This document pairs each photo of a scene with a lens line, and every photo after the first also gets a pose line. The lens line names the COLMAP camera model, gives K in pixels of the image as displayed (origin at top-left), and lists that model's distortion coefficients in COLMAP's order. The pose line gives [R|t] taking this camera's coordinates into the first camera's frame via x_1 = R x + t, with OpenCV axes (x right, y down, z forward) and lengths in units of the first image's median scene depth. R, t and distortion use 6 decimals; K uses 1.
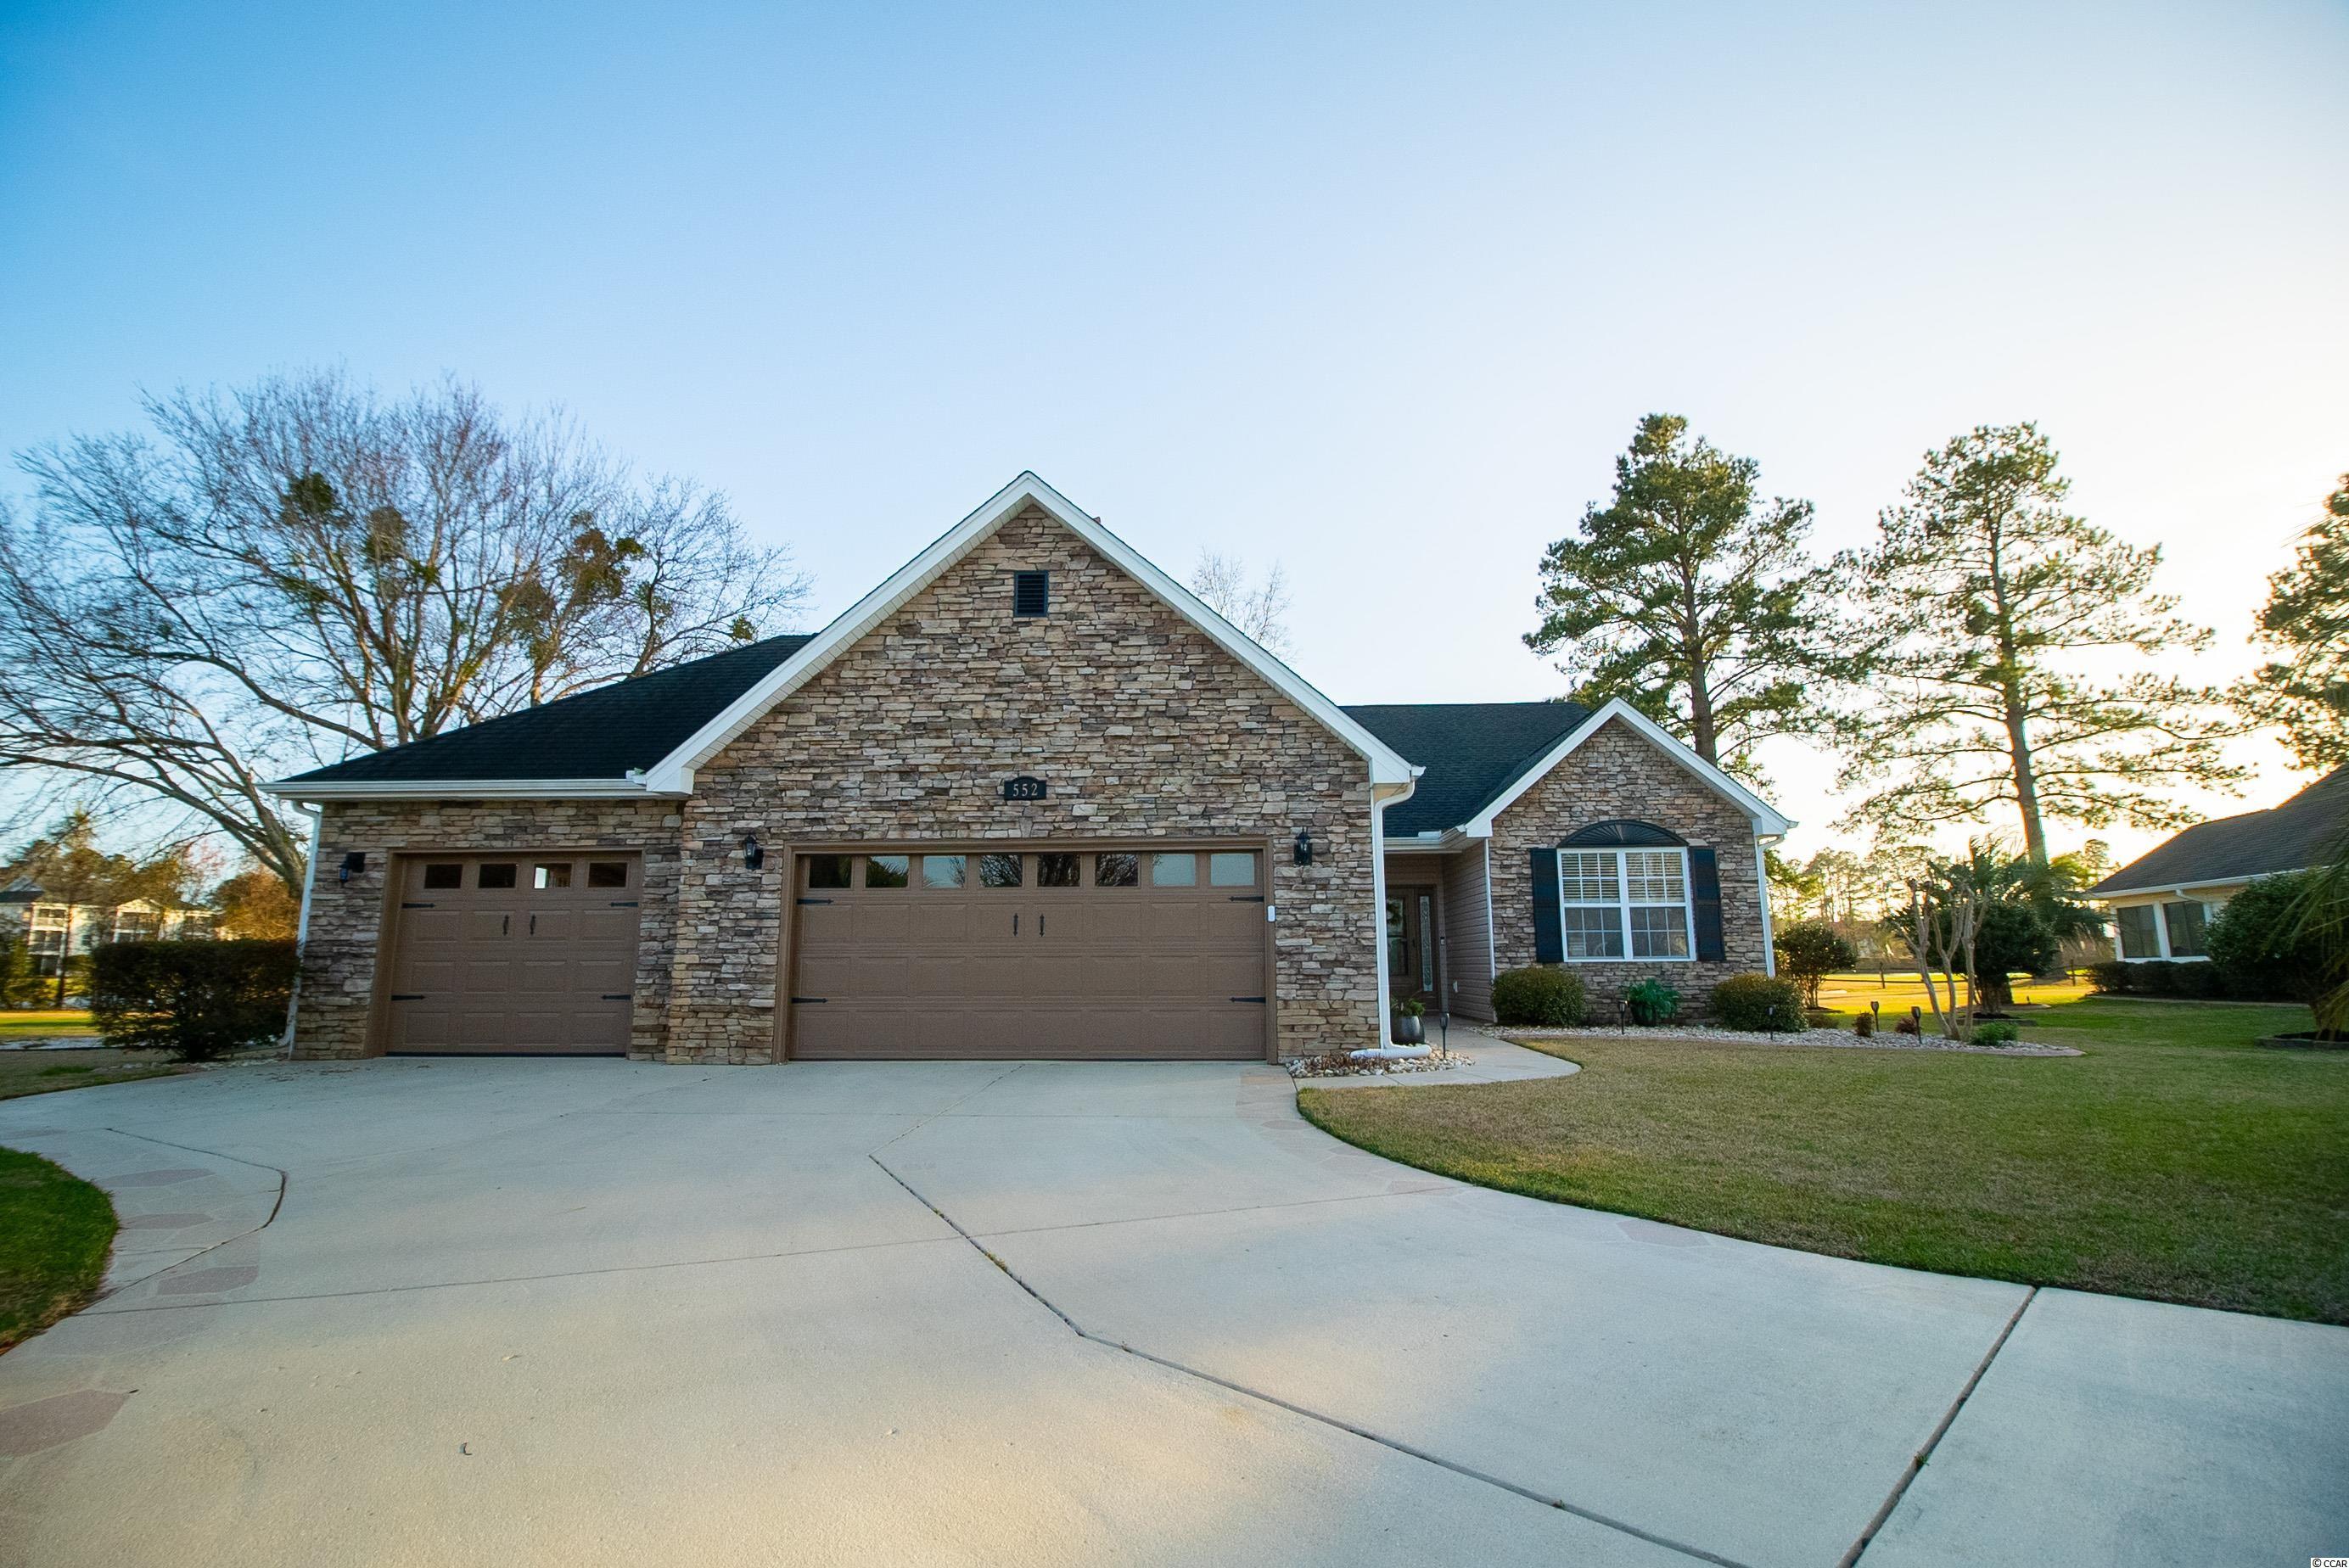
lens RADIAL K [[1039.8, 0, 1174.5], [0, 1039.8, 784.0], [0, 0, 1]] dist [-0.011466, -0.000340]
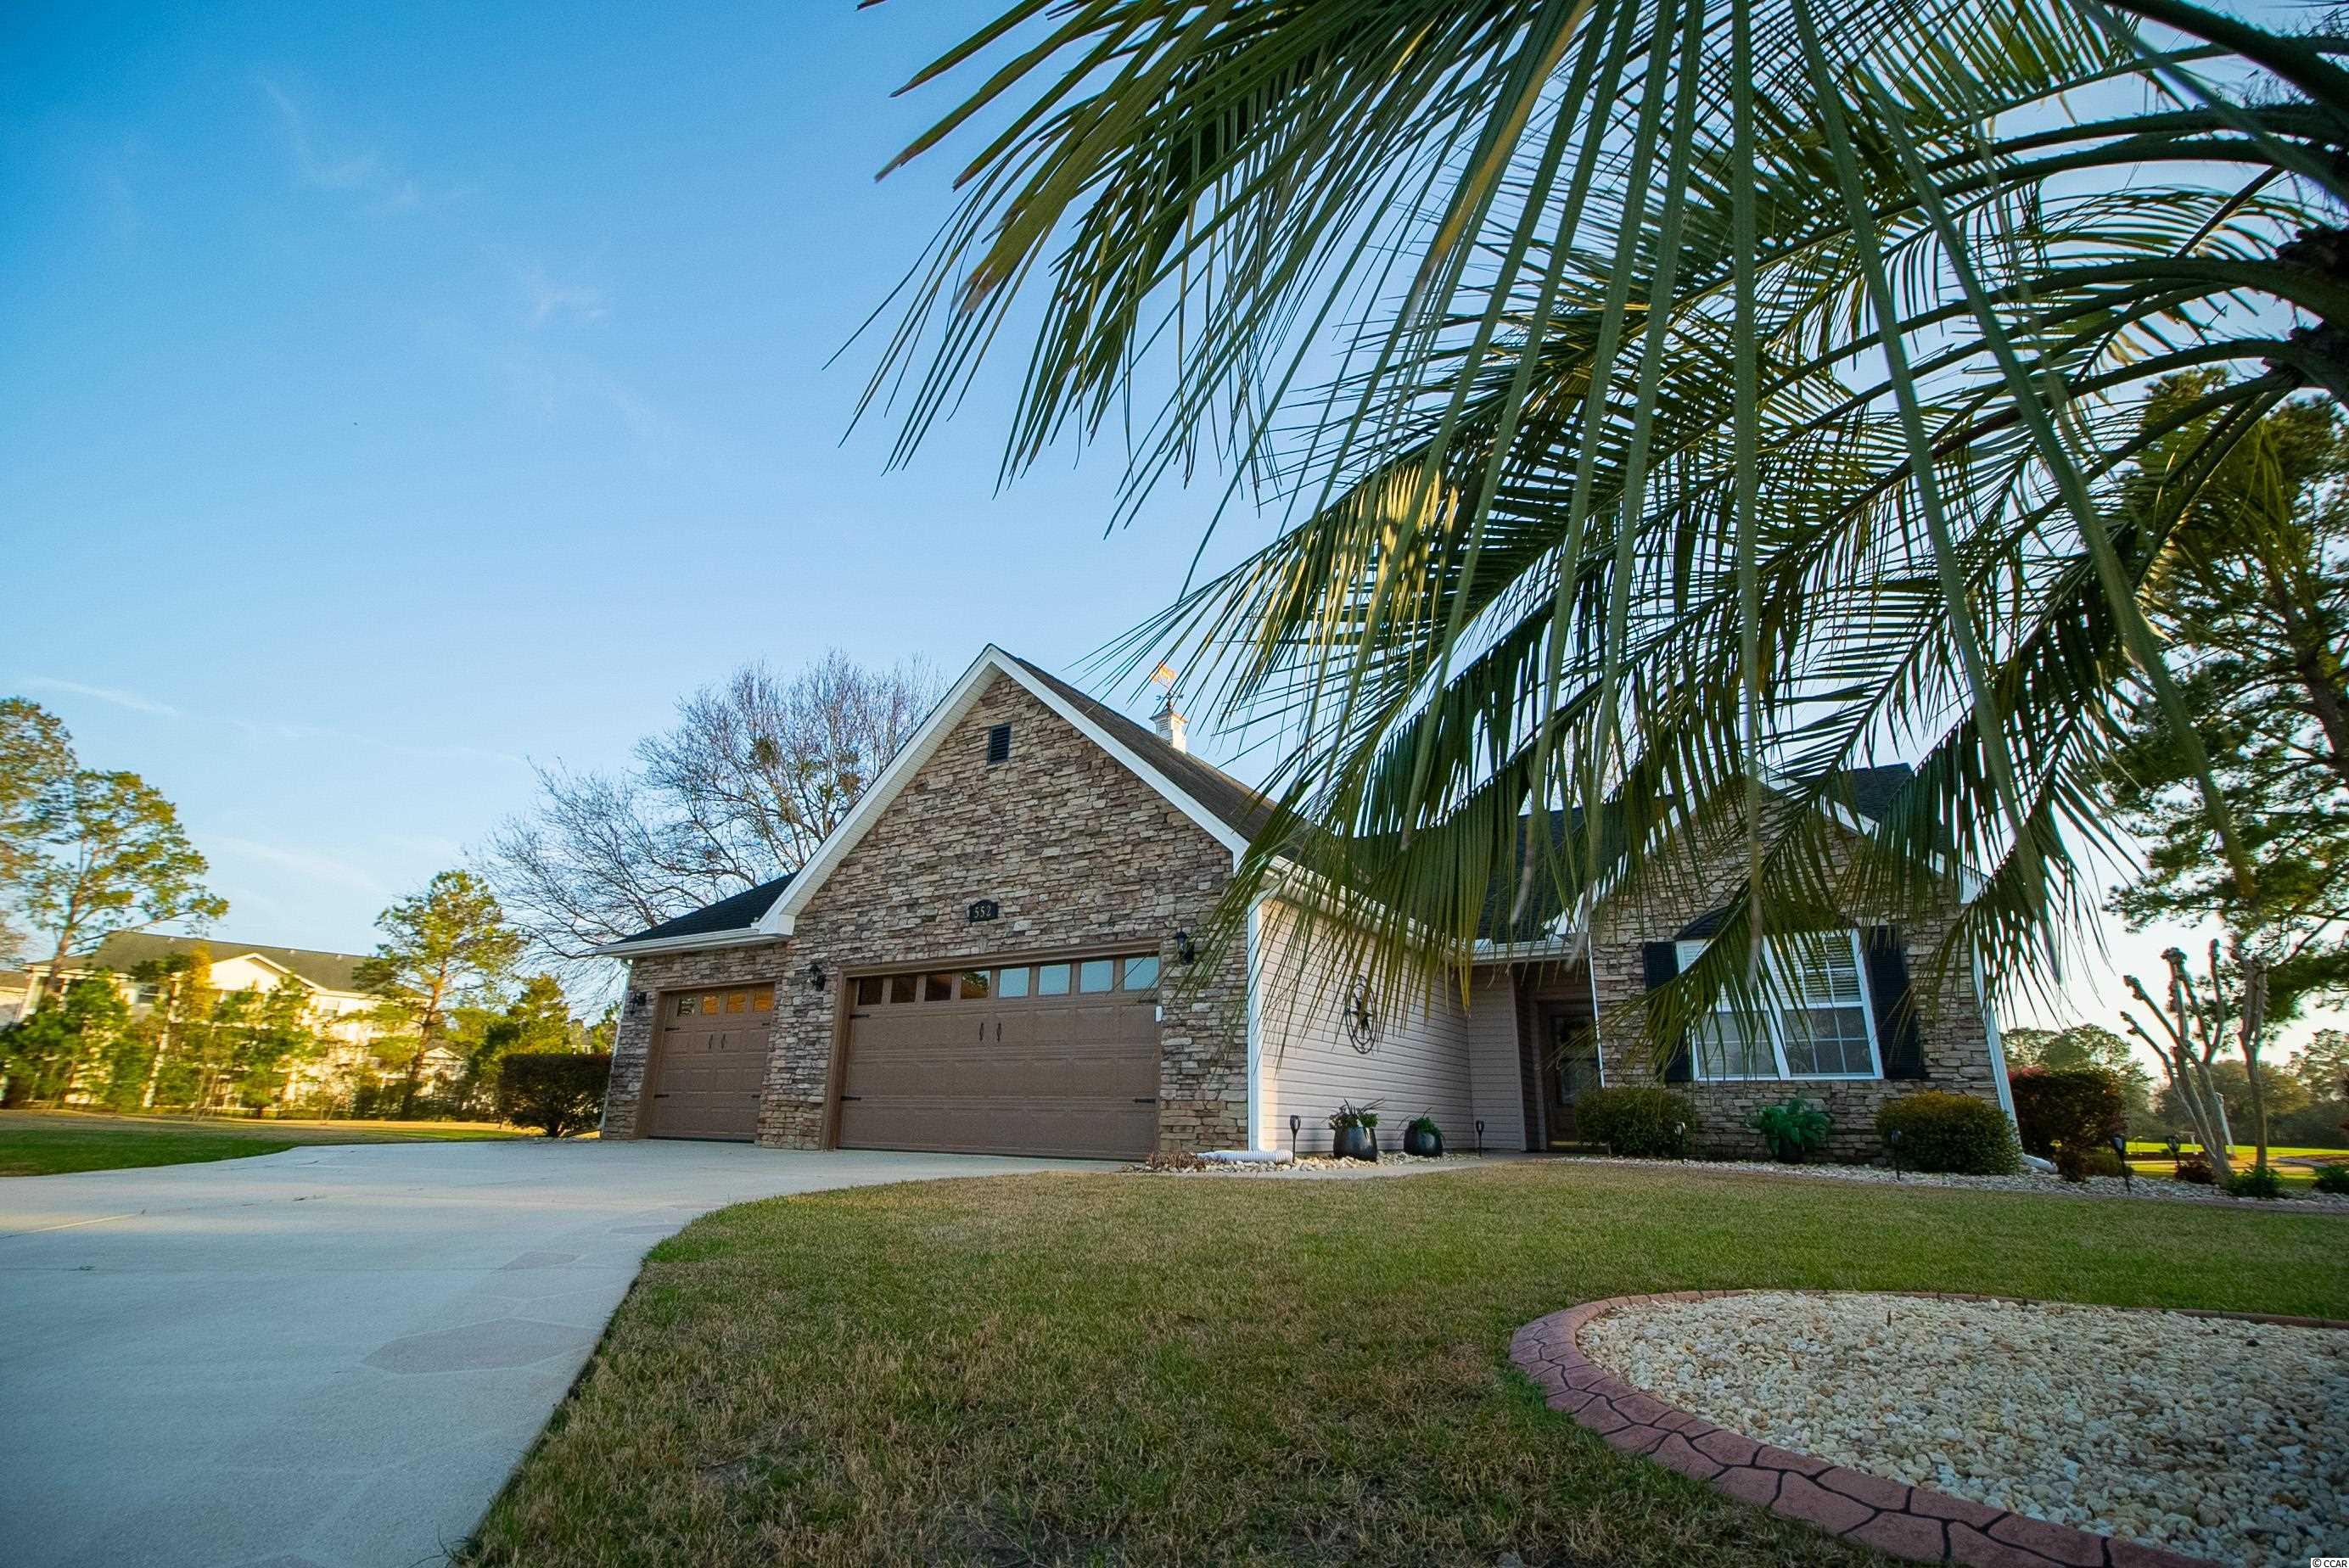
lens RADIAL K [[1039.8, 0, 1174.5], [0, 1039.8, 784.0], [0, 0, 1]] dist [-0.011466, -0.000340]
pose [[0.865245, -0.136568, -0.482390, 0.607031], [0.062994, 0.984173, -0.165636, 0.069614], [0.497376, 0.112928, 0.860154, 0.097524]]
